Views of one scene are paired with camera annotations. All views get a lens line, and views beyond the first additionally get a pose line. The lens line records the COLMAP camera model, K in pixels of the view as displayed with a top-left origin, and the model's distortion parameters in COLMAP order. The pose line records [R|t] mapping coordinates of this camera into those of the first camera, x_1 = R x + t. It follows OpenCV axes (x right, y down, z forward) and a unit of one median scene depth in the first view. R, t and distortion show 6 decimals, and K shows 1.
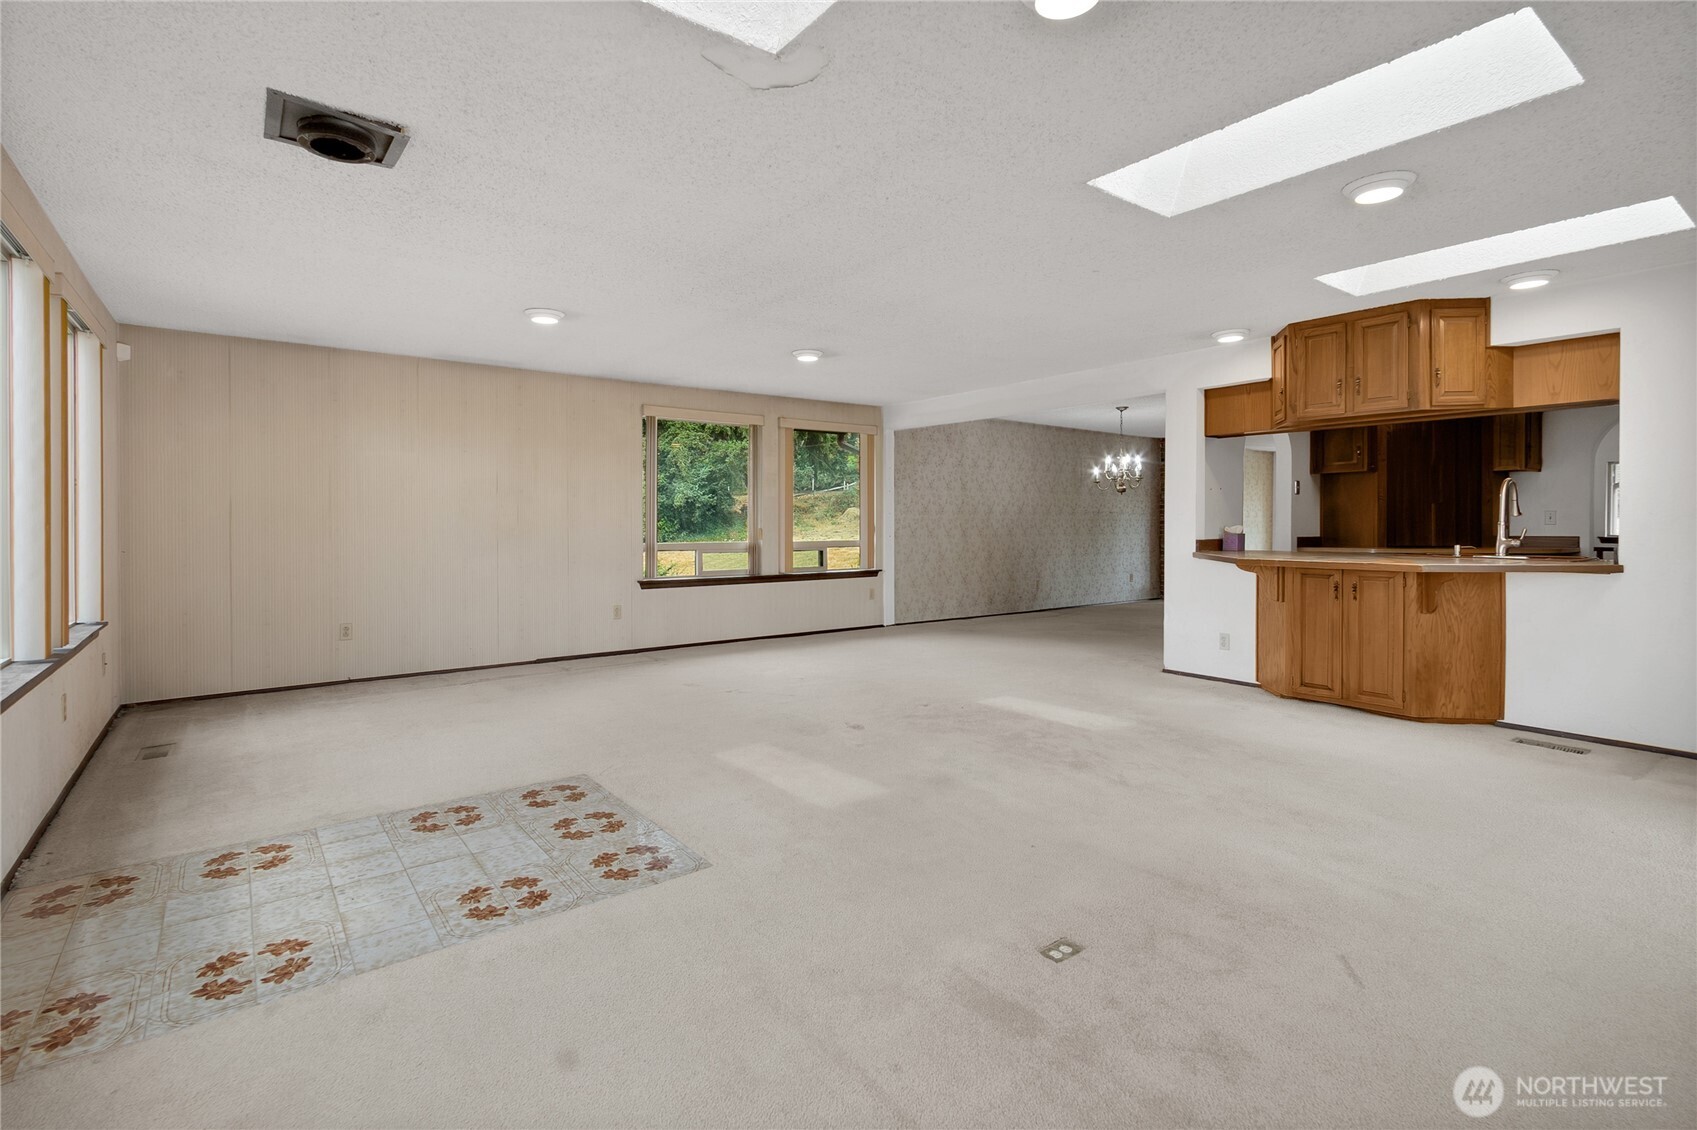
lens RADIAL K [[805.9, 0, 852.5], [0, 805.9, 540.3], [0, 0, 1]] dist [0.002896, 0.000500]
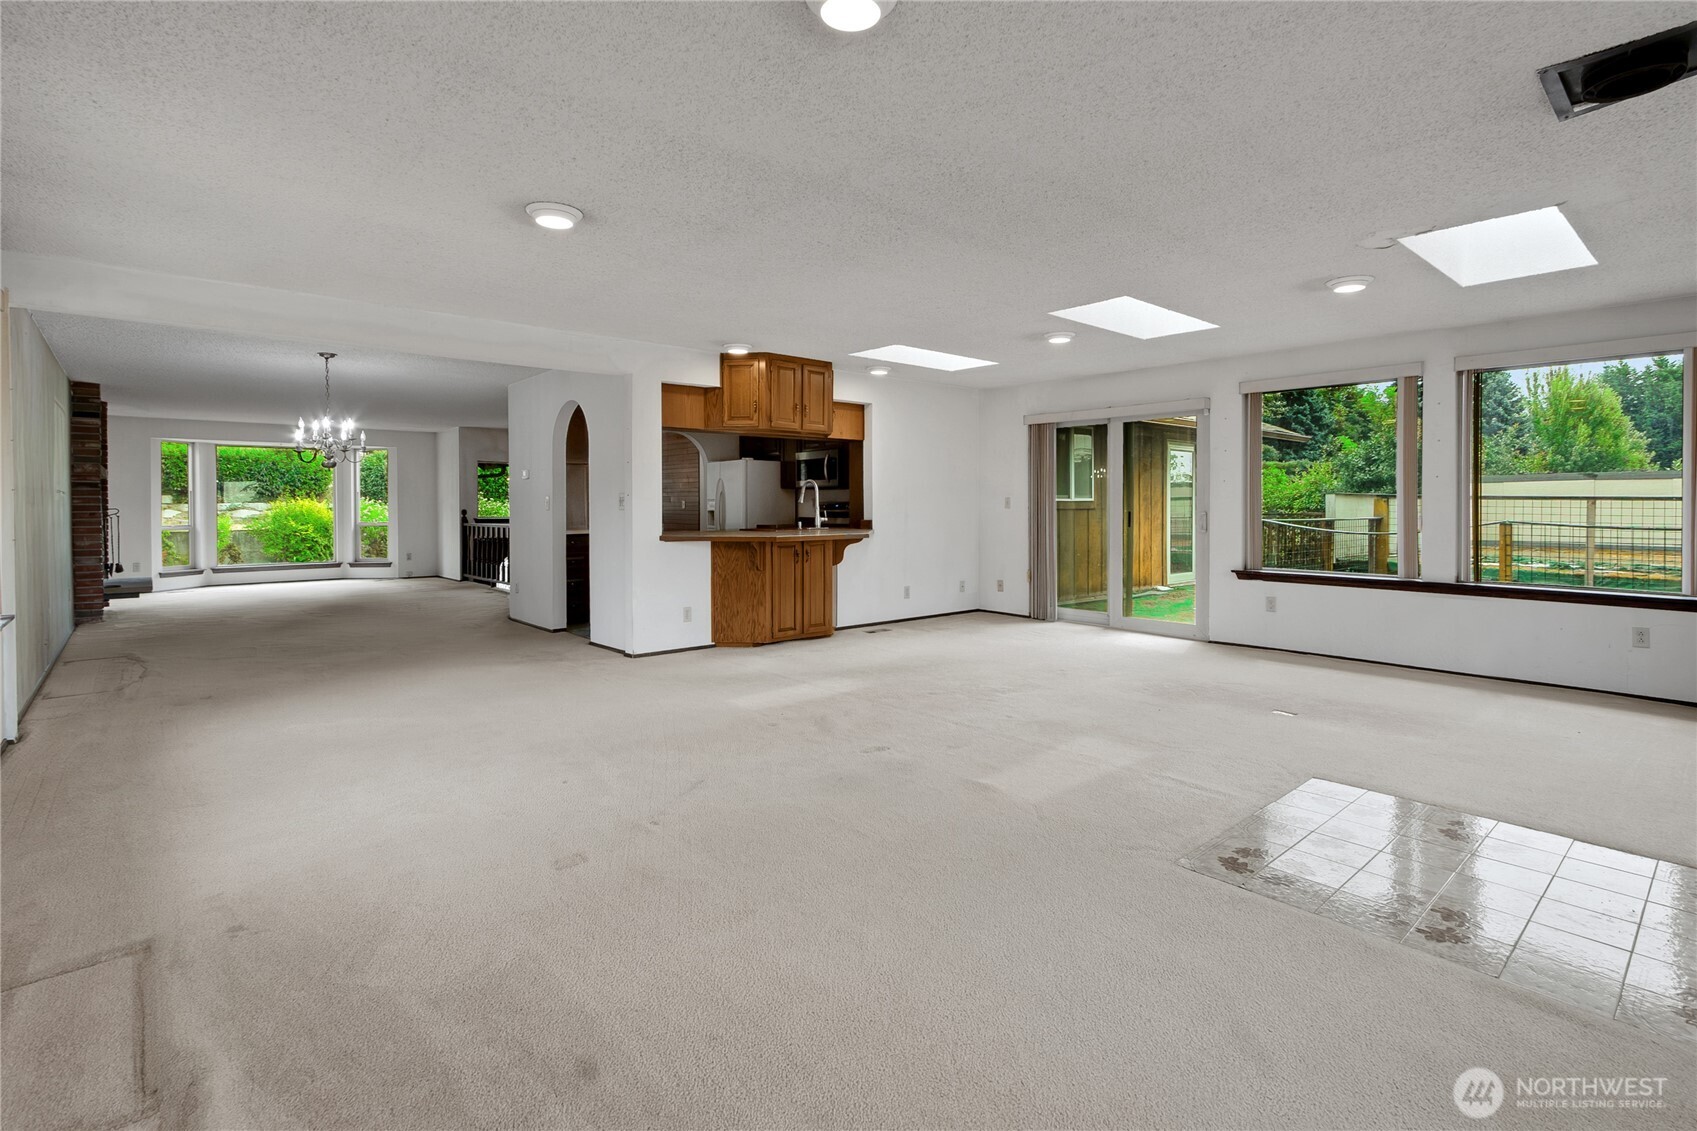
lens RADIAL K [[806.3, 0, 823.4], [0, 806.3, 520.3], [0, 0, 1]] dist [0.000347, 0.000271]
pose [[-0.040950, -0.017337, 0.999011, -0.765014], [0.024312, 0.999536, 0.018343, -0.023400], [-0.998865, 0.025039, -0.040510, 0.993831]]
